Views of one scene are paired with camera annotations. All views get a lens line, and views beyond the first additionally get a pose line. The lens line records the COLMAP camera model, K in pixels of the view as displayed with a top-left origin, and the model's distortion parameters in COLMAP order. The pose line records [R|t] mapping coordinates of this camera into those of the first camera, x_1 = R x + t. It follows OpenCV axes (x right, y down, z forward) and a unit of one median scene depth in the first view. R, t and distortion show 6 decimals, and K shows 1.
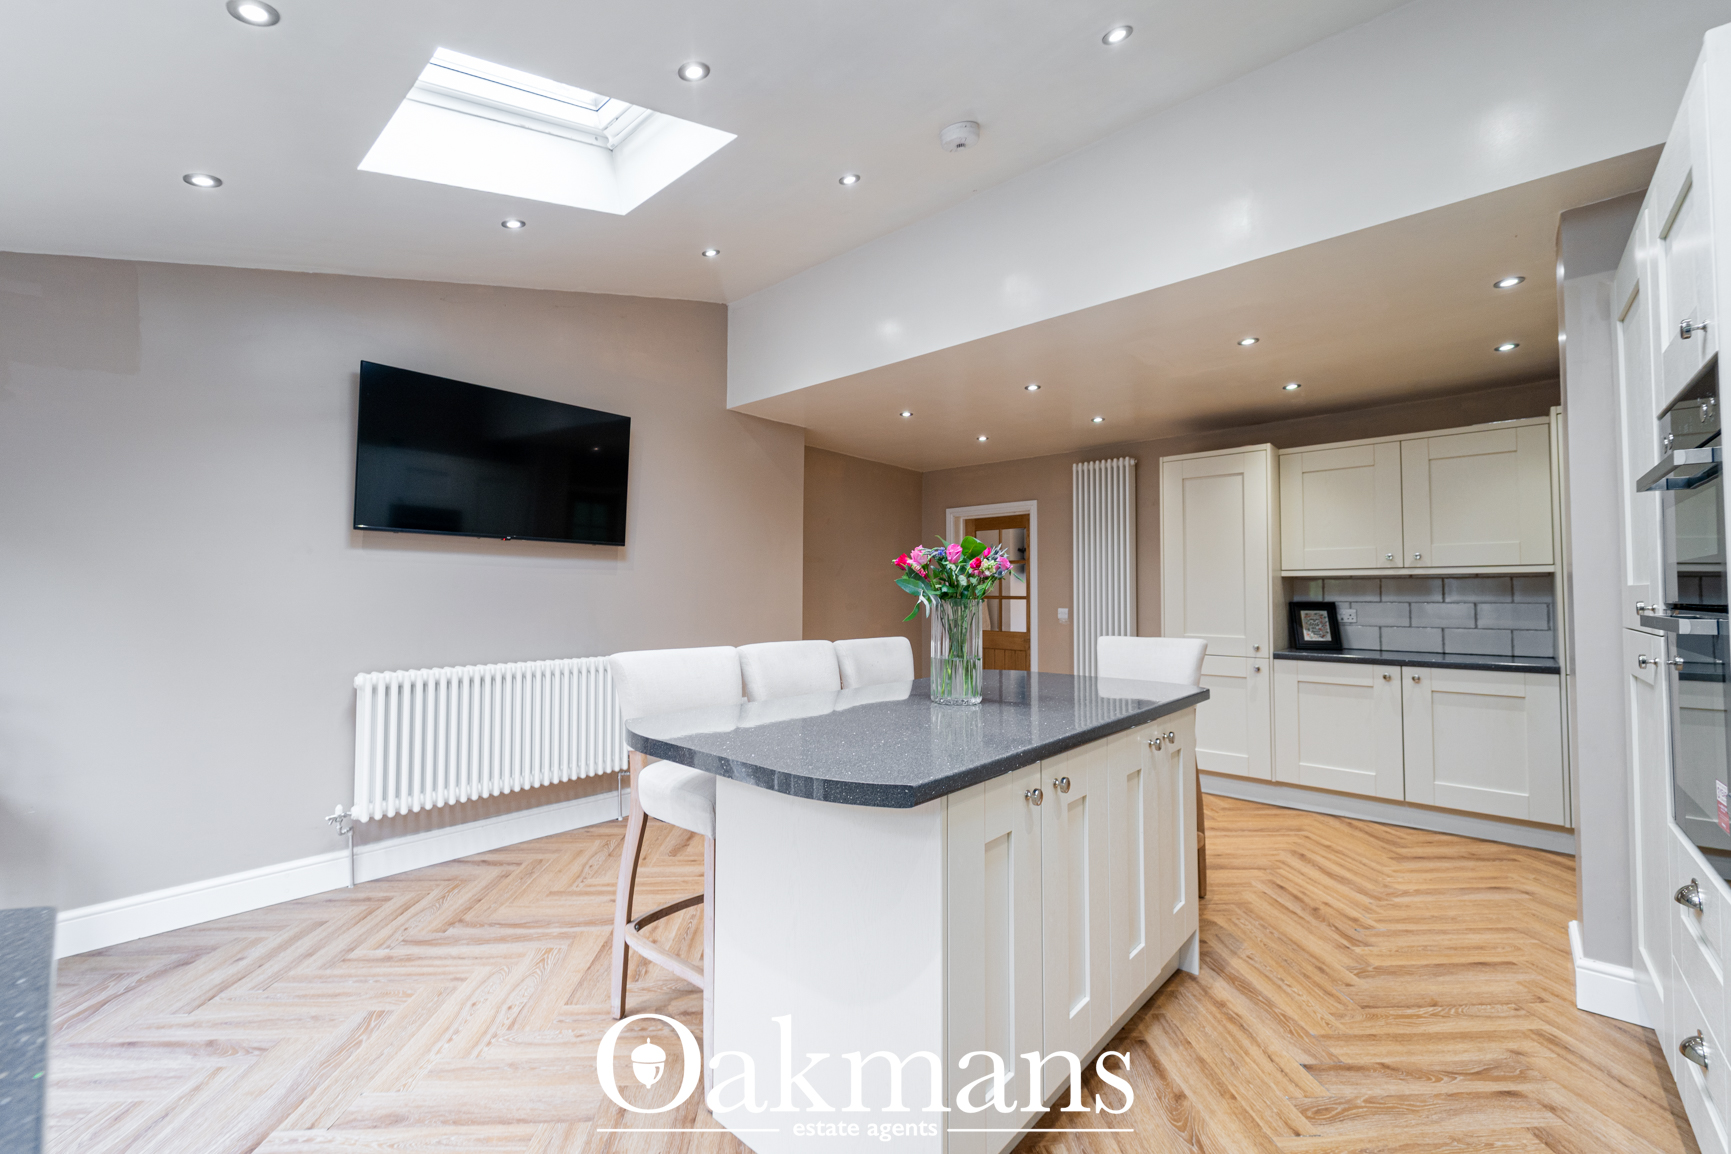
lens RADIAL K [[699.2, 0, 858.7], [0, 699.2, 570.2], [0, 0, 1]] dist [0.001380, -0.000831]
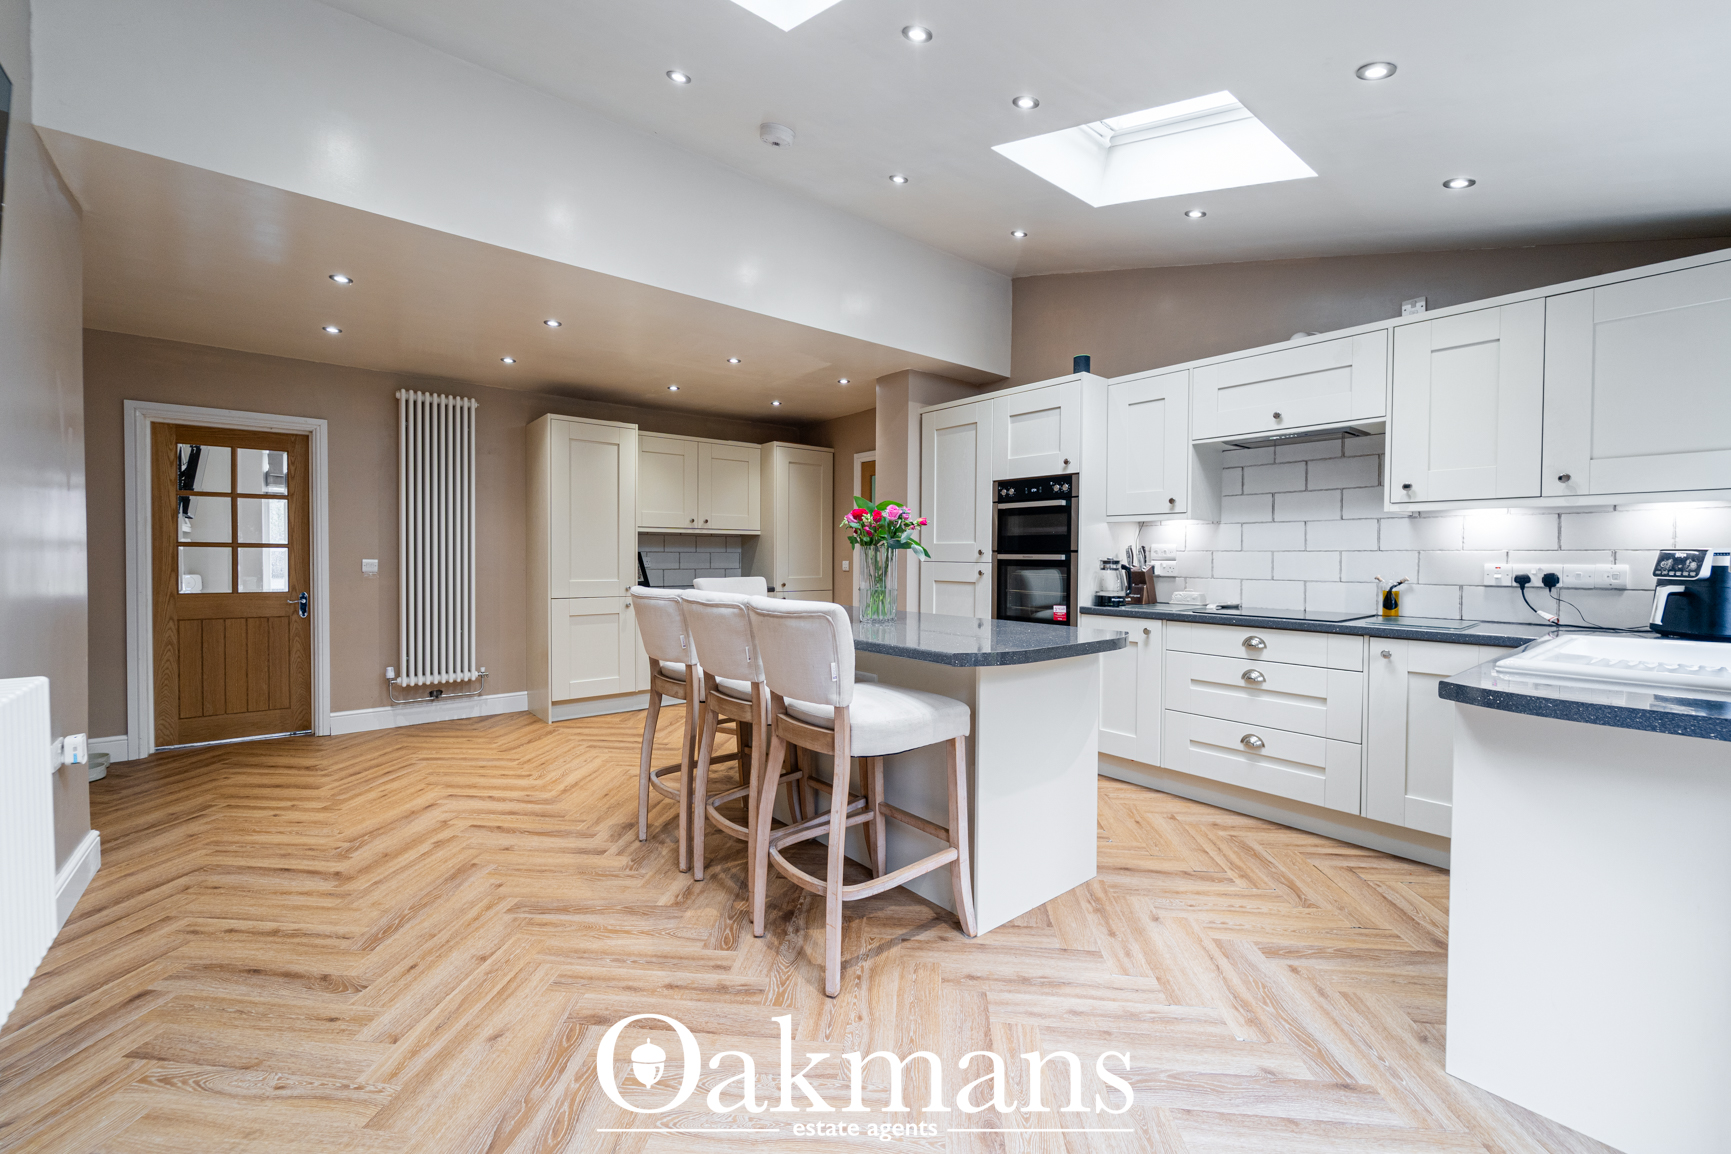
lens RADIAL K [[699.2, 0, 858.7], [0, 699.2, 570.2], [0, 0, 1]] dist [0.001380, -0.000831]
pose [[0.155060, -0.023005, 0.987637, -0.591252], [-0.043337, 0.998608, 0.030064, 0.024152], [-0.986954, -0.047463, 0.153847, 0.407205]]
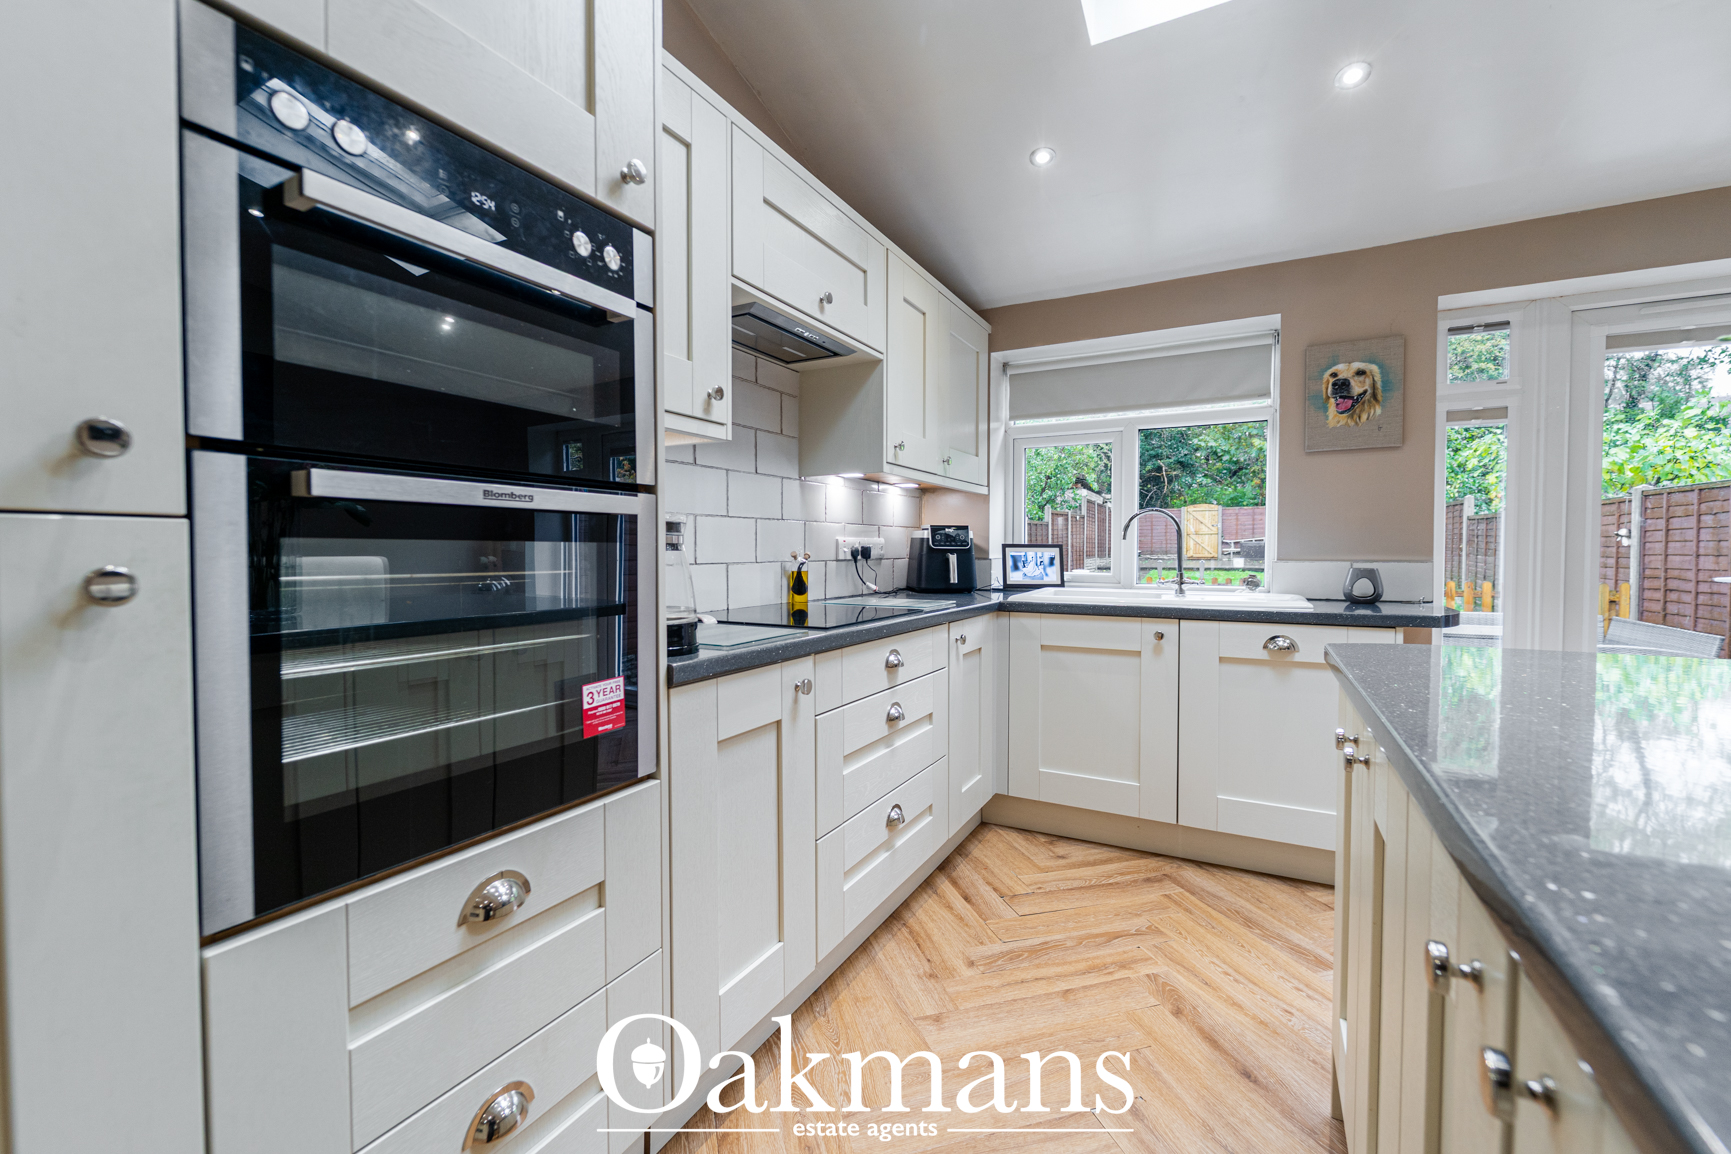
lens RADIAL K [[717.5, 0, 858.3], [0, 717.5, 568.8], [0, 0, 1]] dist [-0.000209, -0.000252]
pose [[-0.974252, 0.001707, -0.225457, 0.321591], [0.004389, 0.999925, -0.011396, 0.049393], [0.225421, -0.012092, -0.974186, 0.561953]]
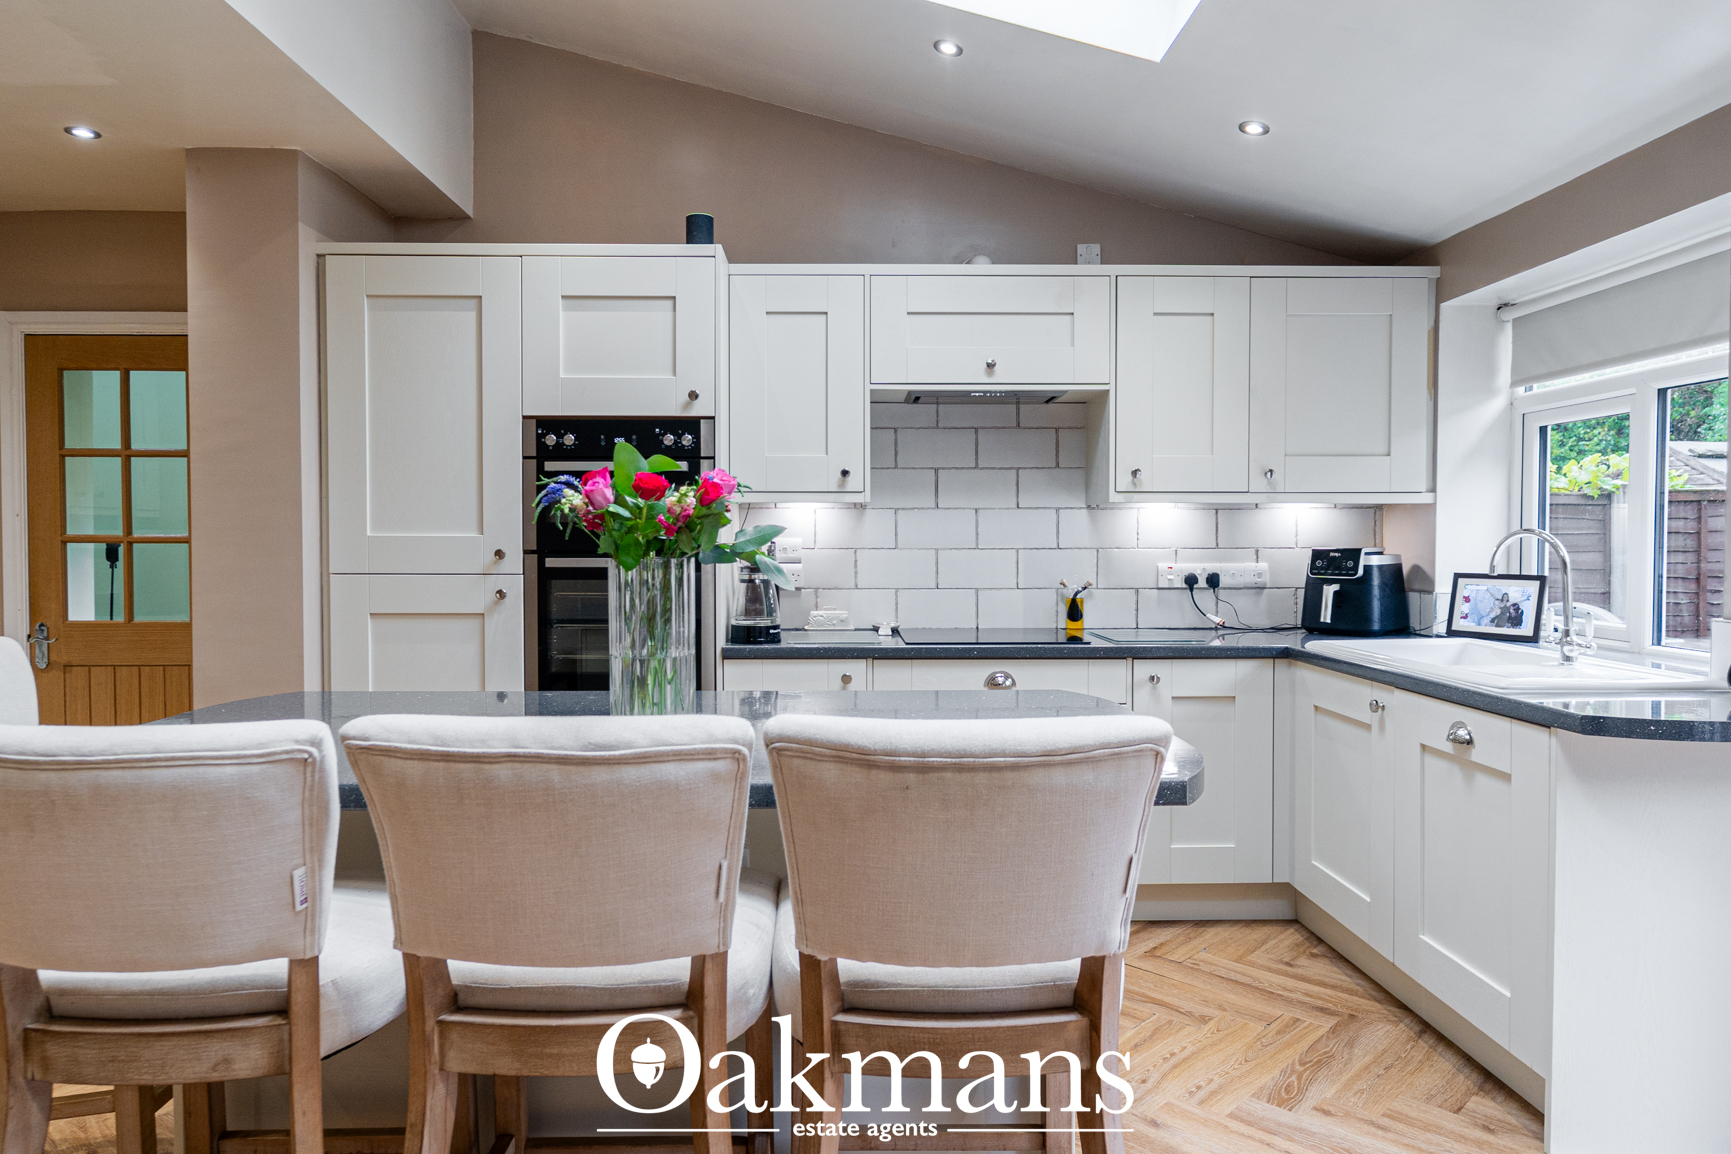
lens RADIAL K [[1078.5, 0, 855.5], [0, 1078.5, 567.7], [0, 0, 1]] dist [-0.004651, -0.000233]
pose [[-0.677617, -0.022937, 0.735057, -0.324738], [-0.030492, 0.999530, 0.003081, 0.020773], [-0.734783, -0.020326, -0.677998, 0.735571]]
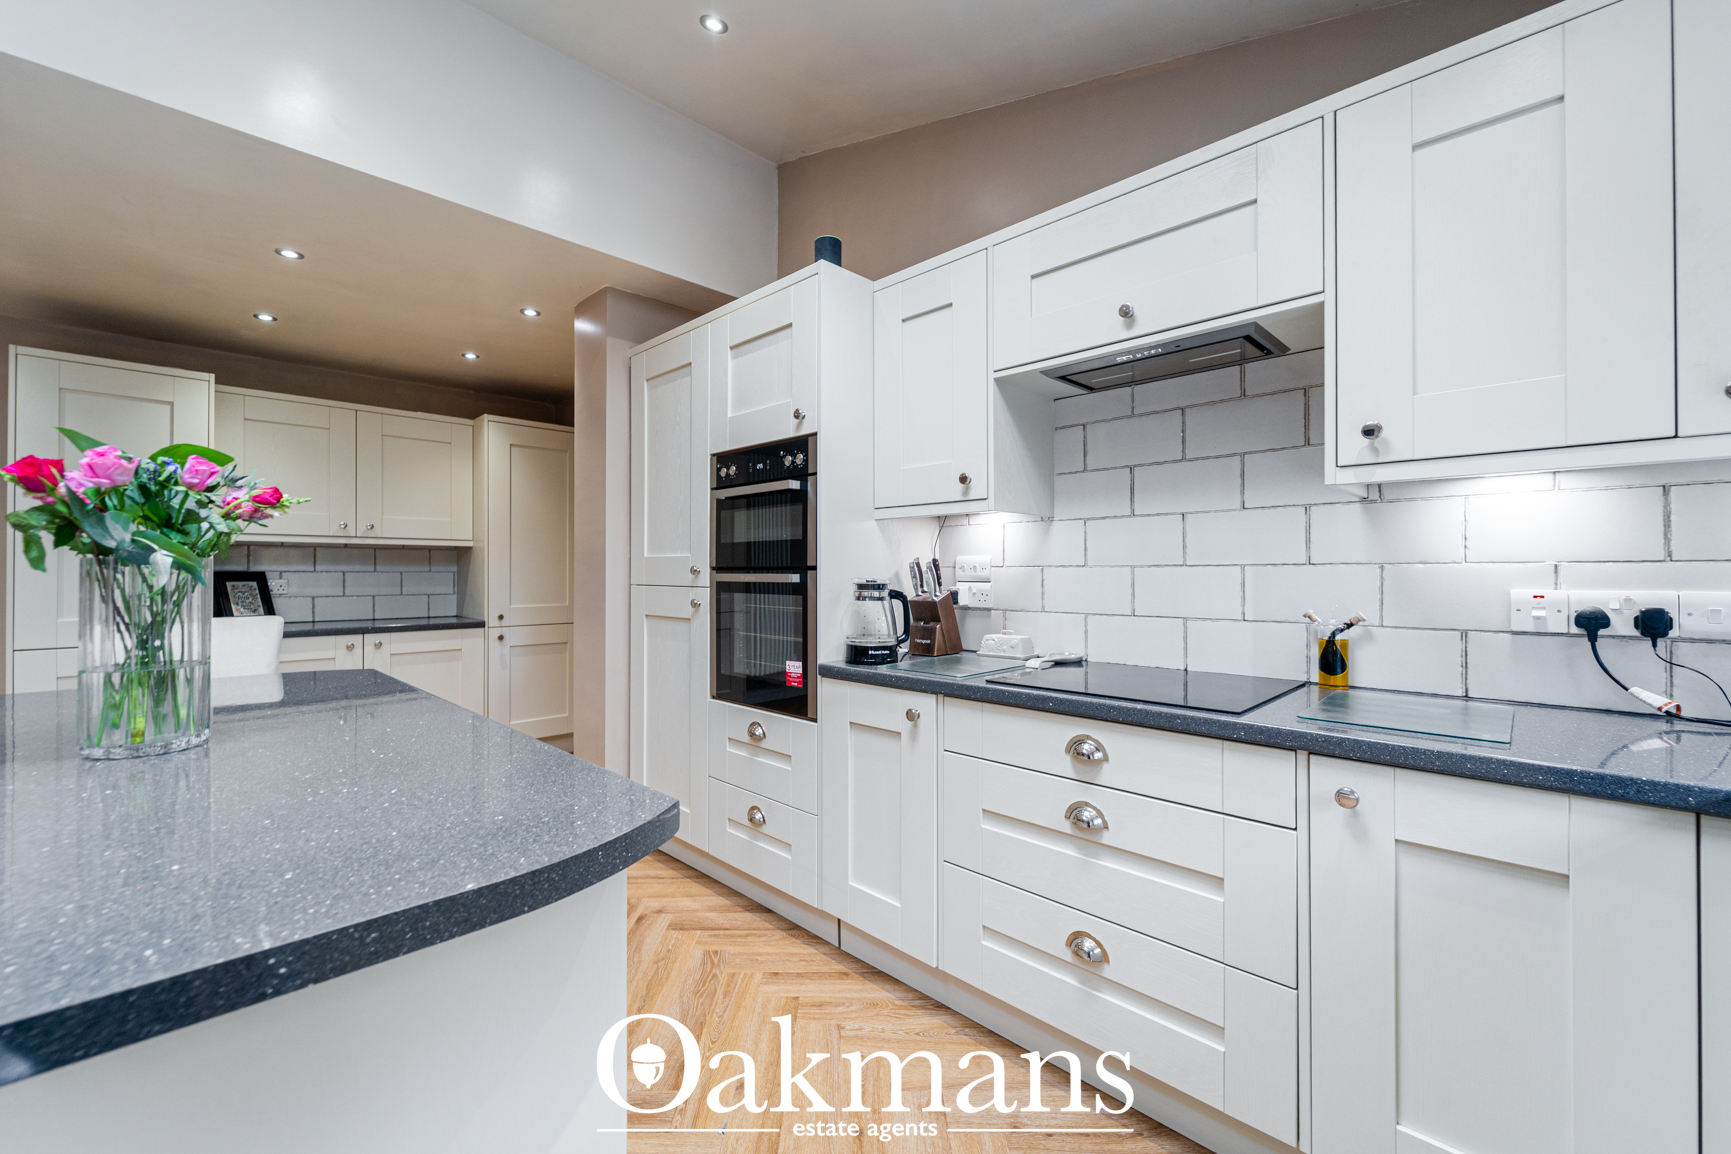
lens RADIAL K [[699.2, 0, 858.7], [0, 699.2, 570.2], [0, 0, 1]] dist [0.001380, -0.000831]
pose [[0.050274, 0.000238, 0.998735, -0.178846], [-0.037897, 0.999280, 0.001669, 0.014333], [-0.998016, -0.037933, 0.050247, 0.212192]]
